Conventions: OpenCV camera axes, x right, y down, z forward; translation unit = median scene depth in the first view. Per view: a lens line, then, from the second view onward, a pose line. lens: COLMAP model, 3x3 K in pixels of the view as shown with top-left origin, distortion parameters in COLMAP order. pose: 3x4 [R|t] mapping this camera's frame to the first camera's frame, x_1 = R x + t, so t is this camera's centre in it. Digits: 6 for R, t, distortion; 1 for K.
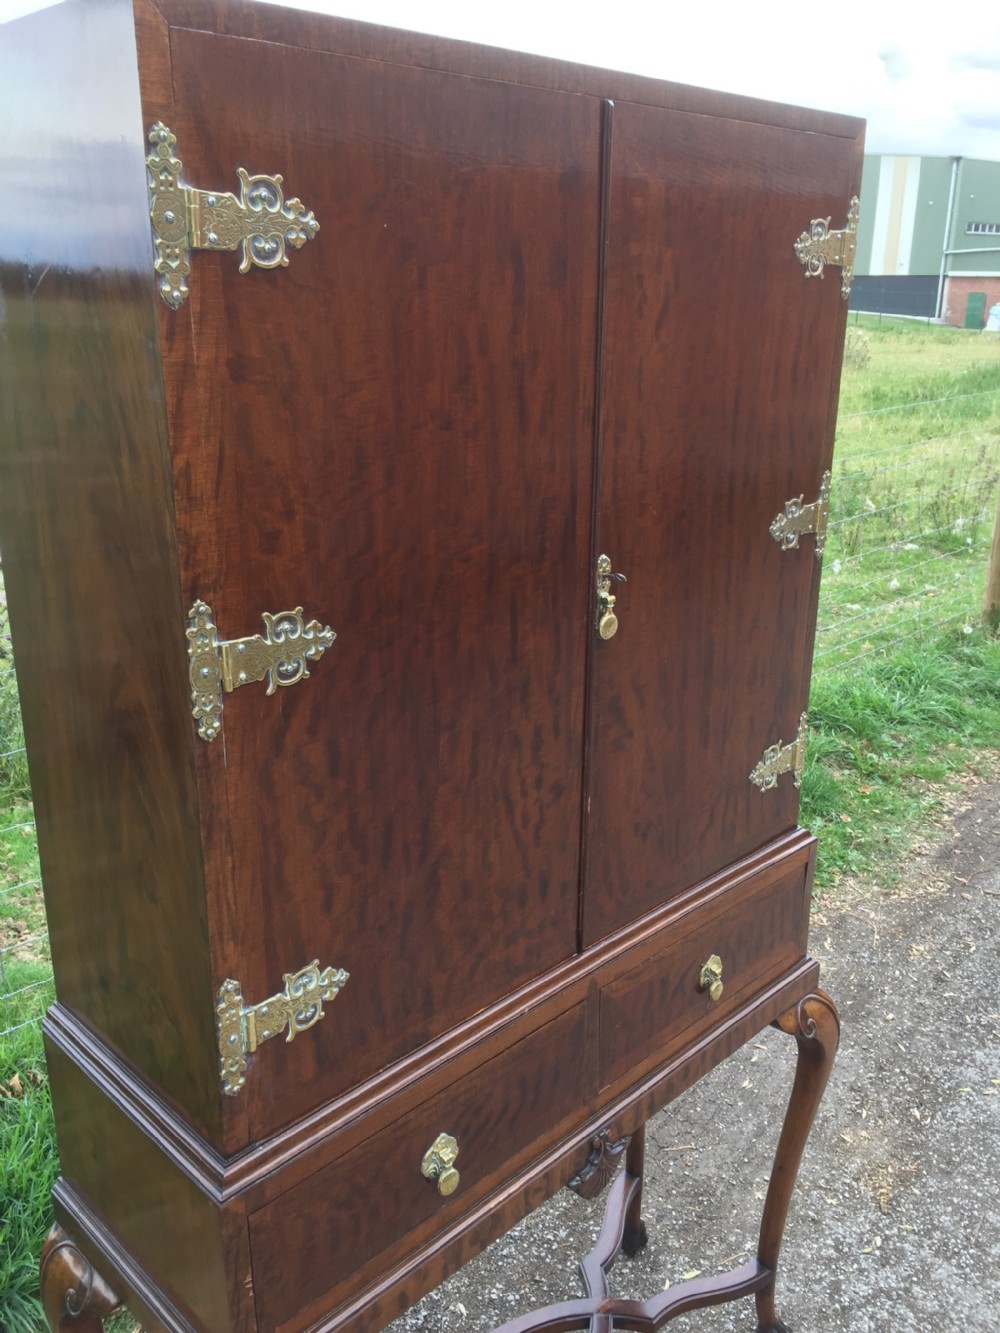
lens RADIAL K [[1145.6, 0, 515.0], [0, 1145.6, 630.7], [0, 0, 1]] dist [0.089046, -0.119721]
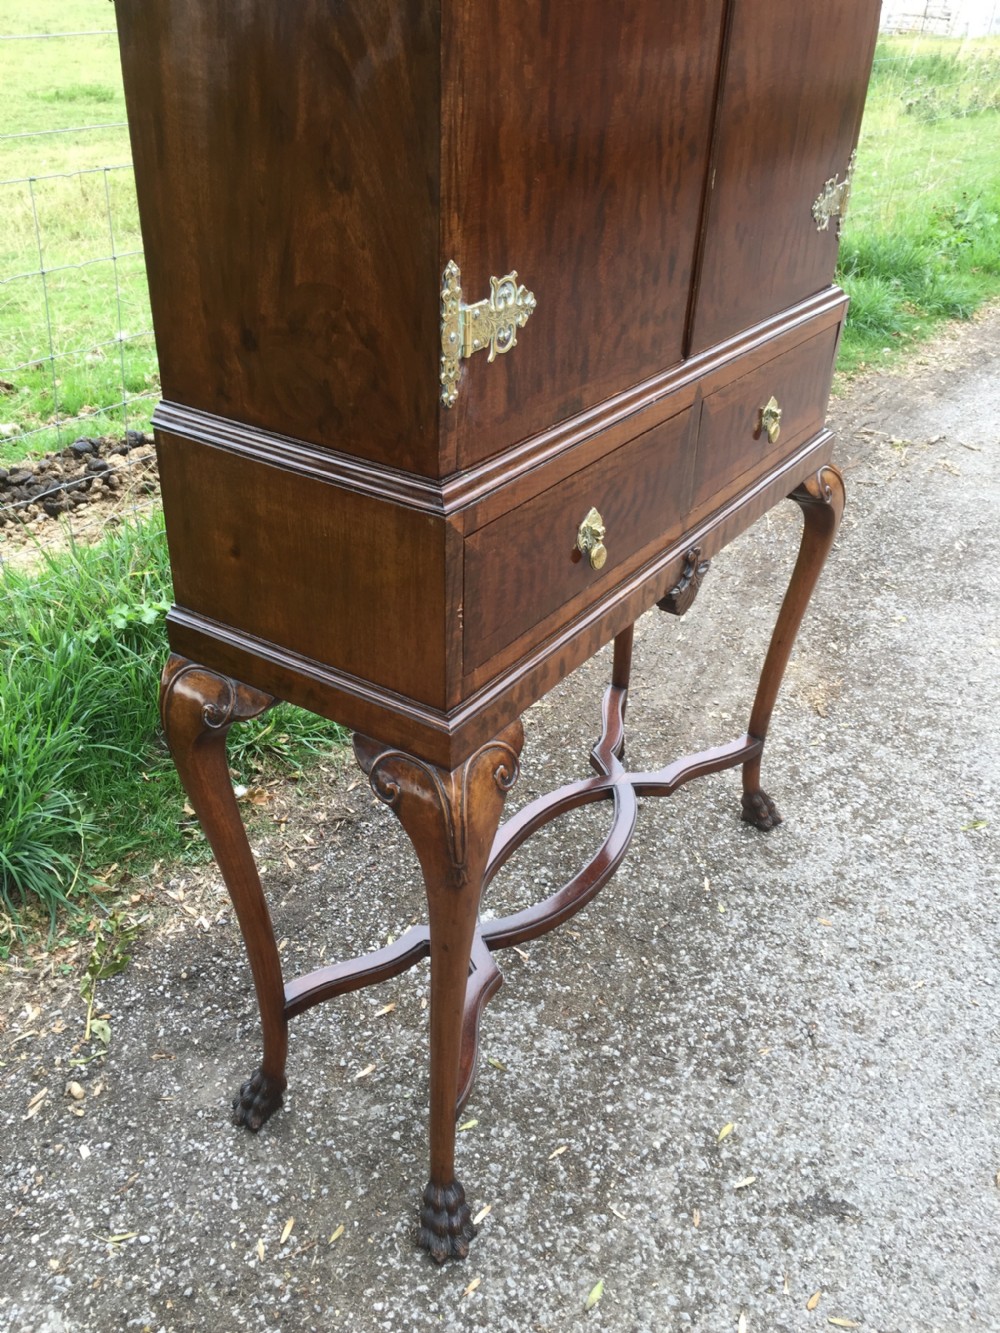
lens RADIAL K [[1156.0, 0, 515.7], [0, 1156.0, 646.1], [0, 0, 1]] dist [0.092242, -0.132263]
pose [[0.978566, -0.076743, 0.191099, -0.224914], [0.030436, 0.971674, 0.234358, 0.216409], [-0.203671, -0.223518, 0.953183, 0.028857]]
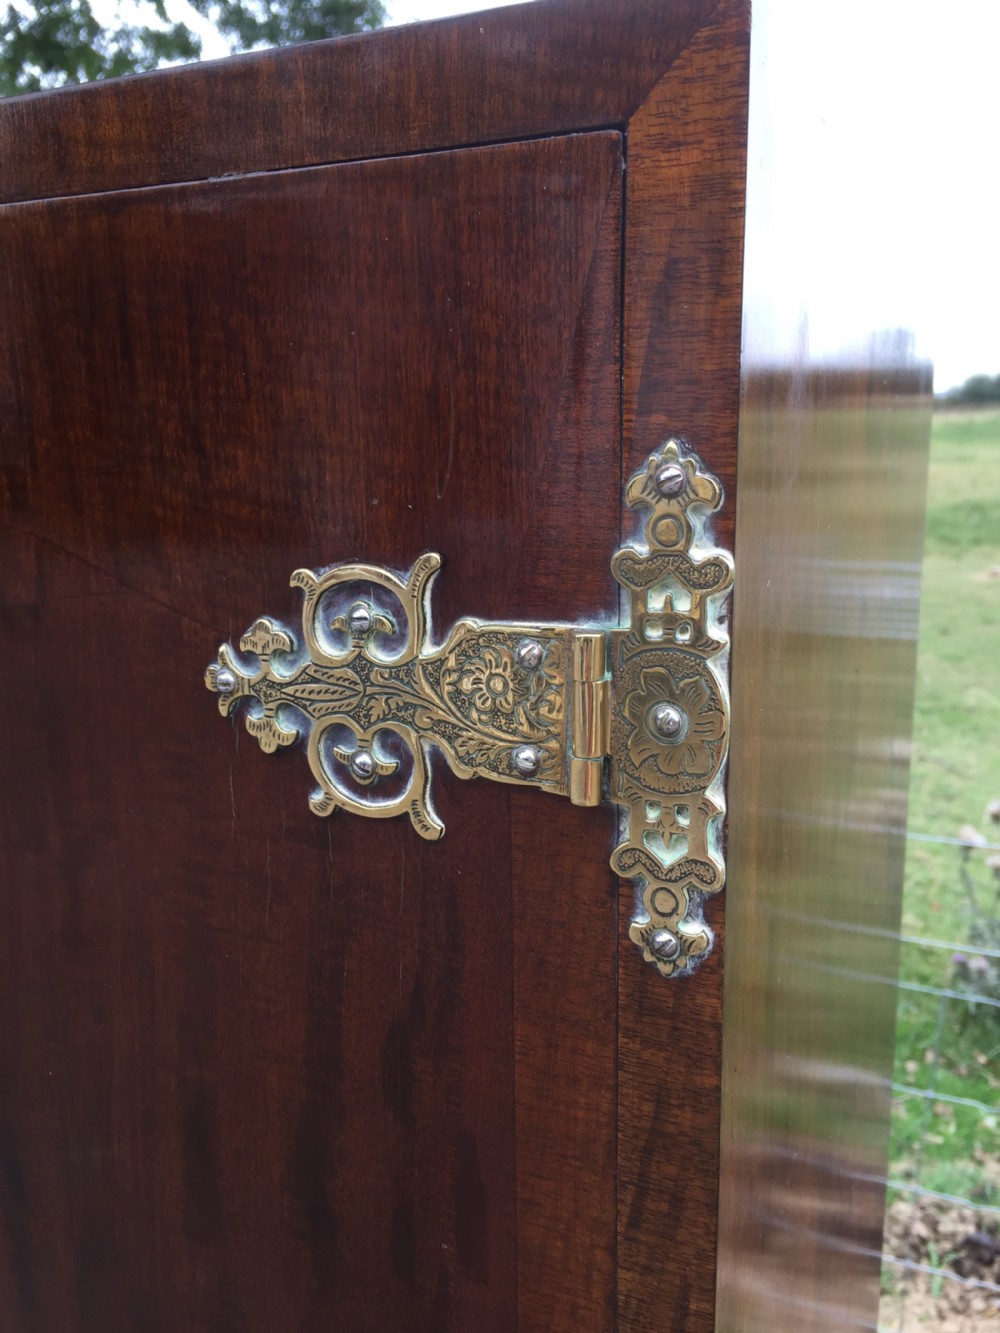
lens RADIAL K [[1139.2, 0, 519.3], [0, 1139.2, 633.2], [0, 0, 1]] dist [0.086920, -0.115201]
pose [[0.346139, 0.165737, -0.923428, 0.363159], [-0.251428, 0.964655, 0.078891, -0.288974], [0.903865, 0.204869, 0.375576, 0.752299]]
